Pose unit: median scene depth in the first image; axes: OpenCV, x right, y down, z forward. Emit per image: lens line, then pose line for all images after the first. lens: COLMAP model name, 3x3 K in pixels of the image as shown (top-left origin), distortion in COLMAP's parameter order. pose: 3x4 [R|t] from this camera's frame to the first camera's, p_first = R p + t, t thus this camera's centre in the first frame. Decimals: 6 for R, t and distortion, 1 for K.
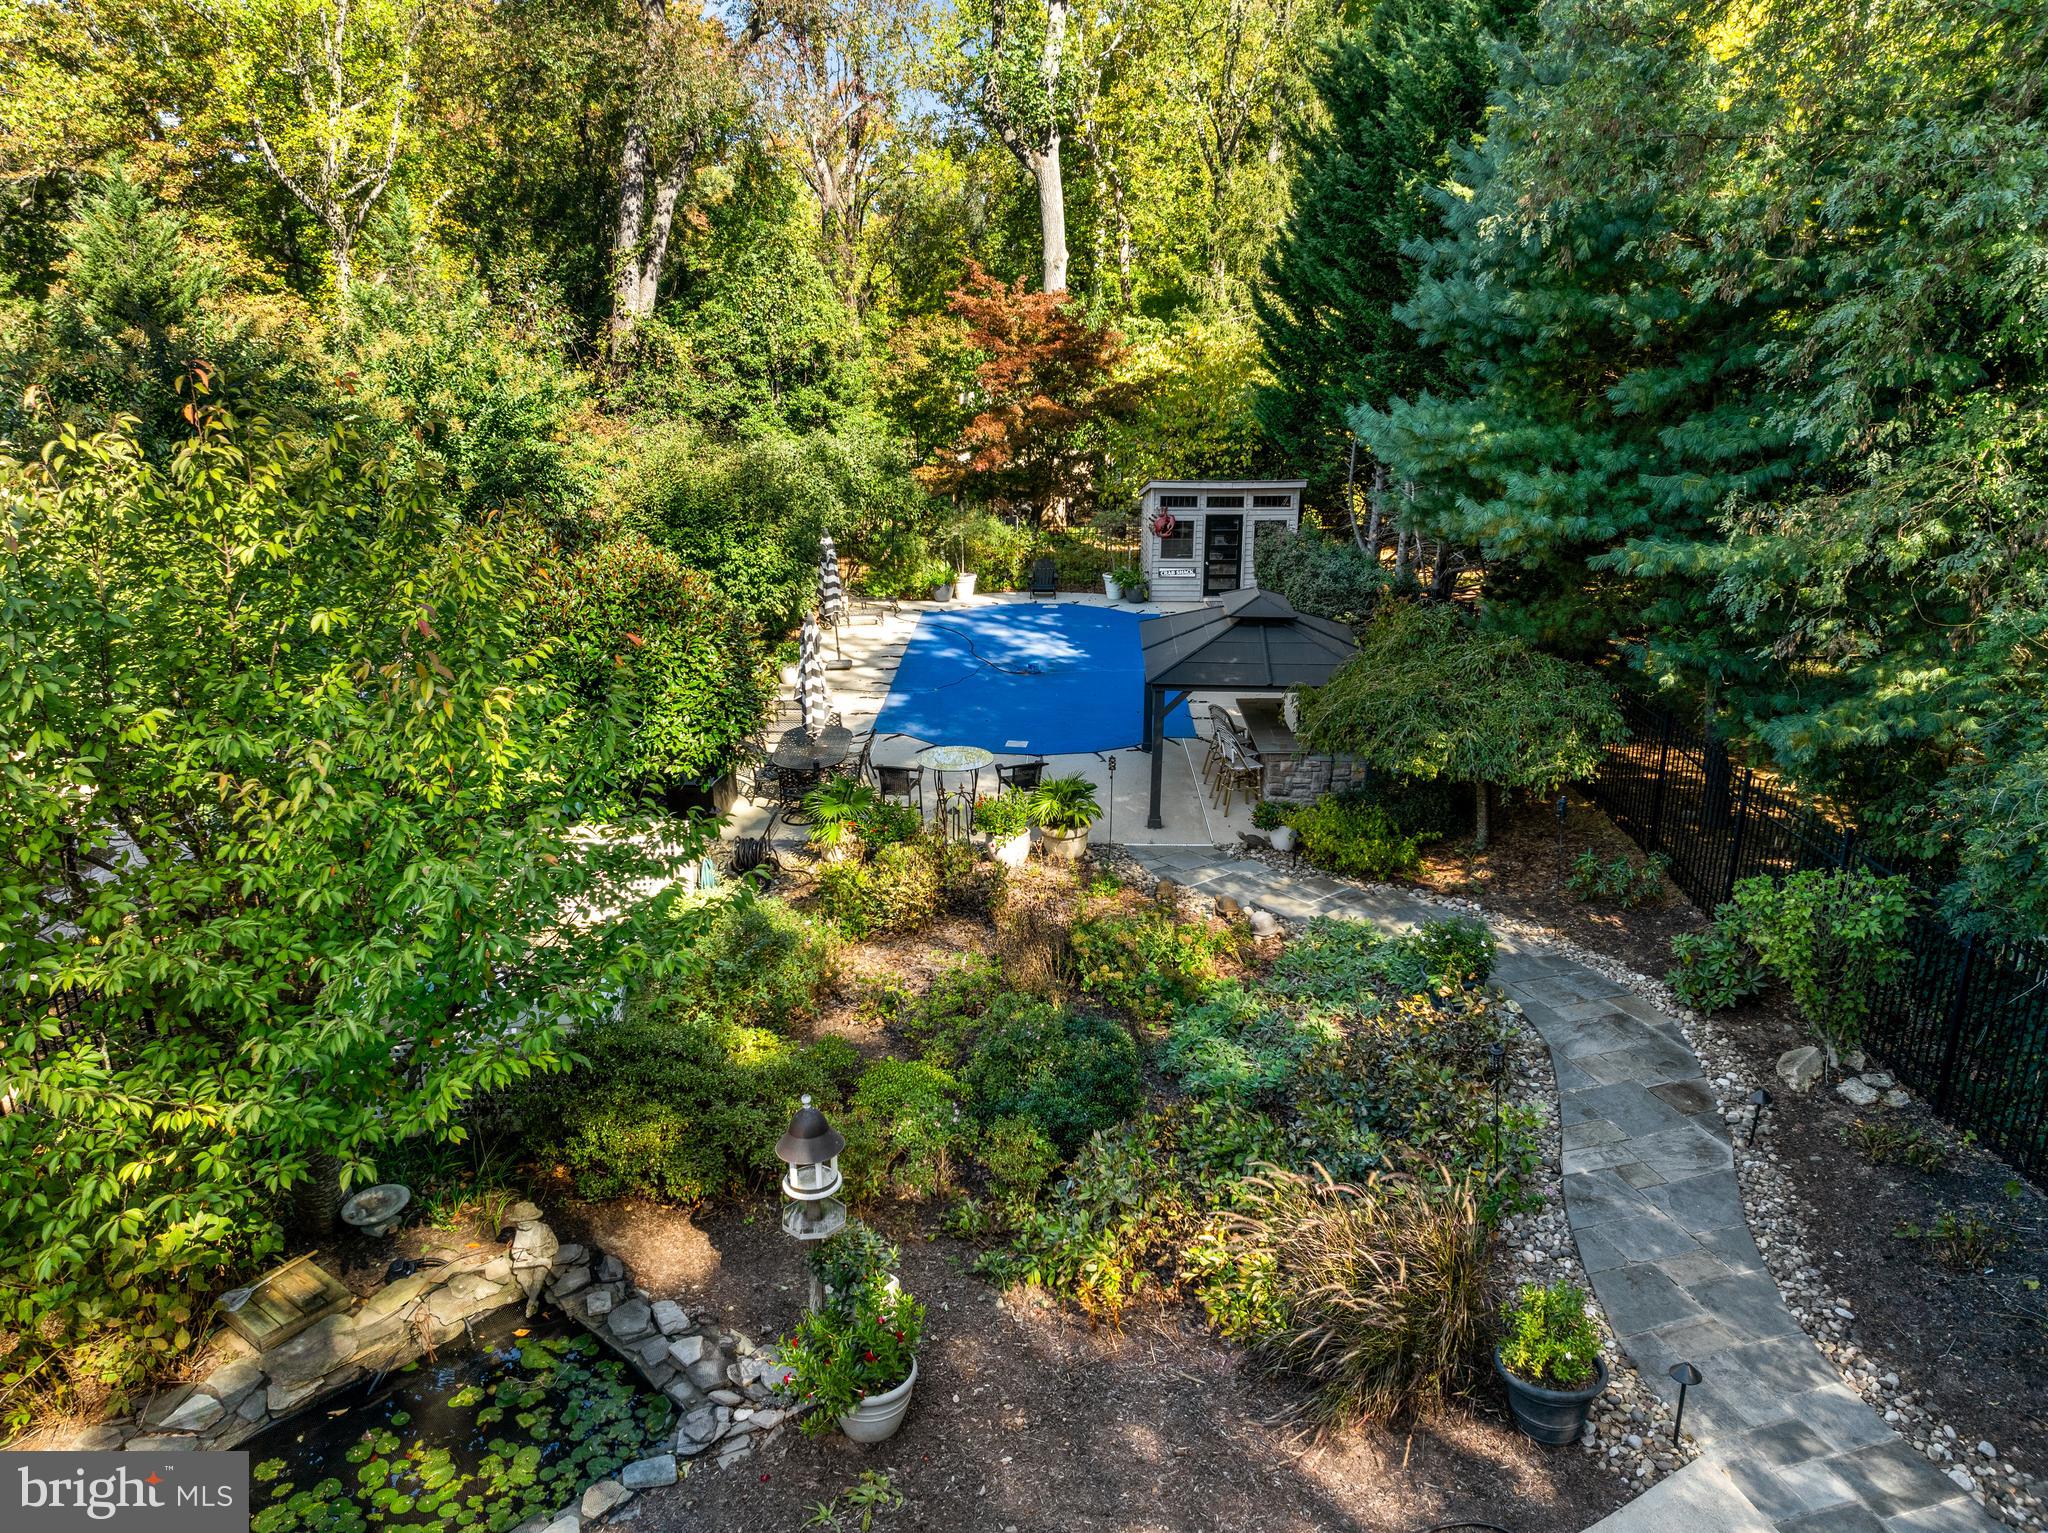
lens RADIAL K [[1464.9, 0, 1024.0], [0, 1464.9, 766.5], [0, 0, 1]] dist [0.001607, -0.055824]
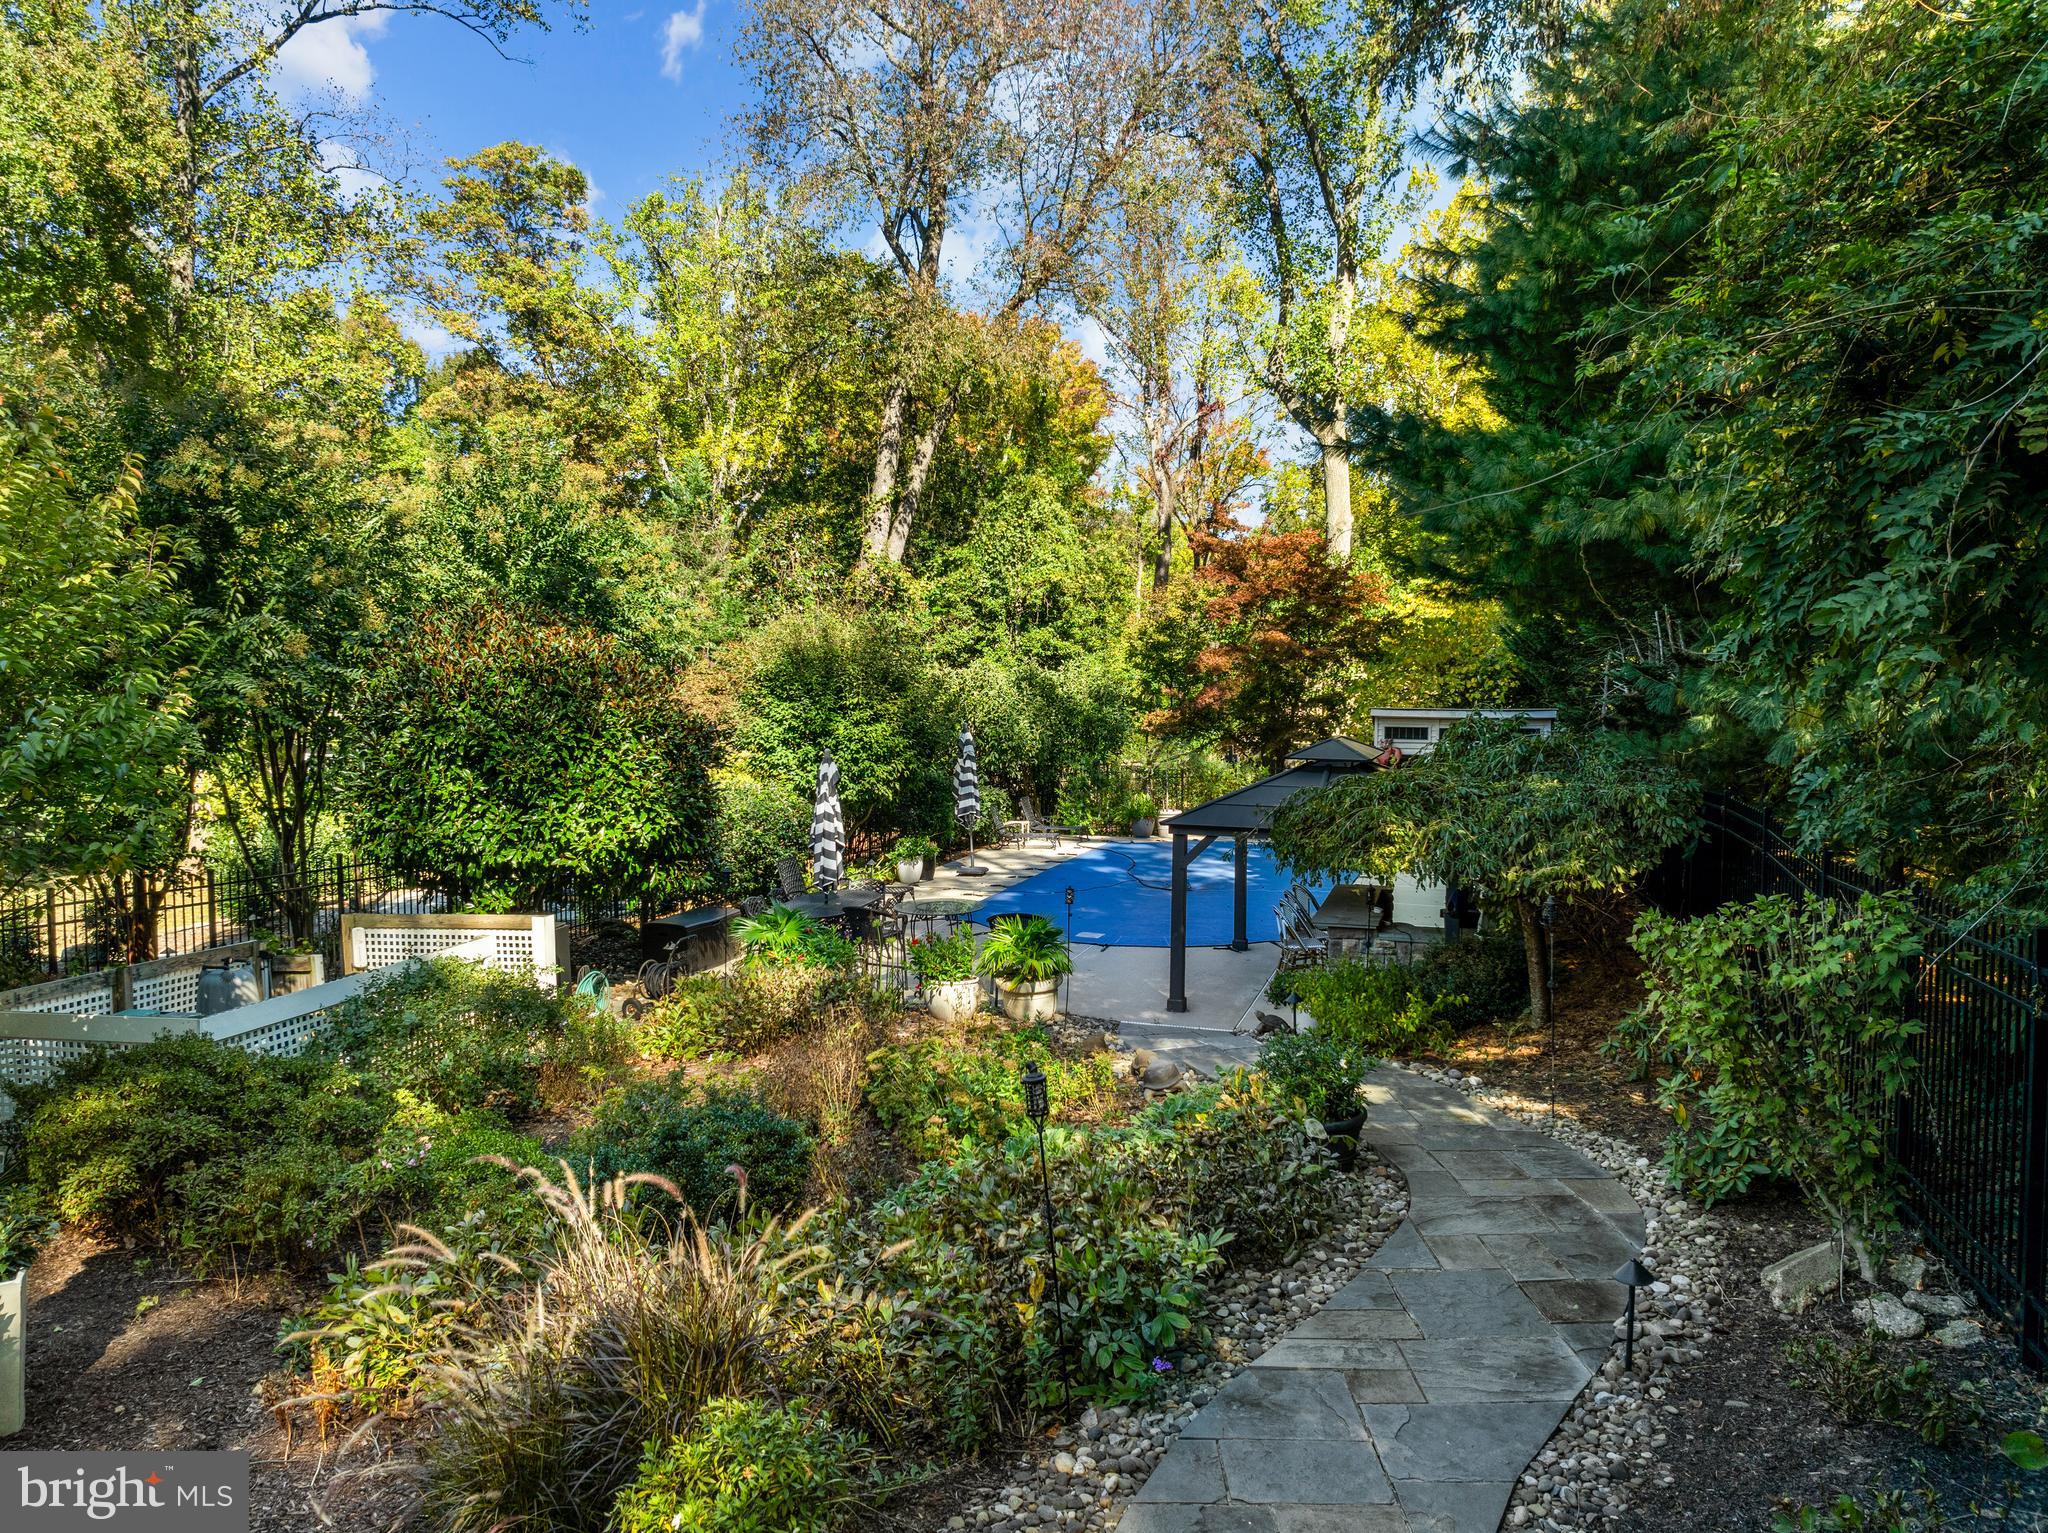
lens RADIAL K [[1464.9, 0, 1024.0], [0, 1464.9, 766.5], [0, 0, 1]] dist [0.001607, -0.055824]
pose [[0.955348, 0.023357, -0.294559, 0.135820], [-0.094423, 0.968735, -0.229426, 0.058056], [0.279990, 0.246995, 0.927685, 0.114703]]
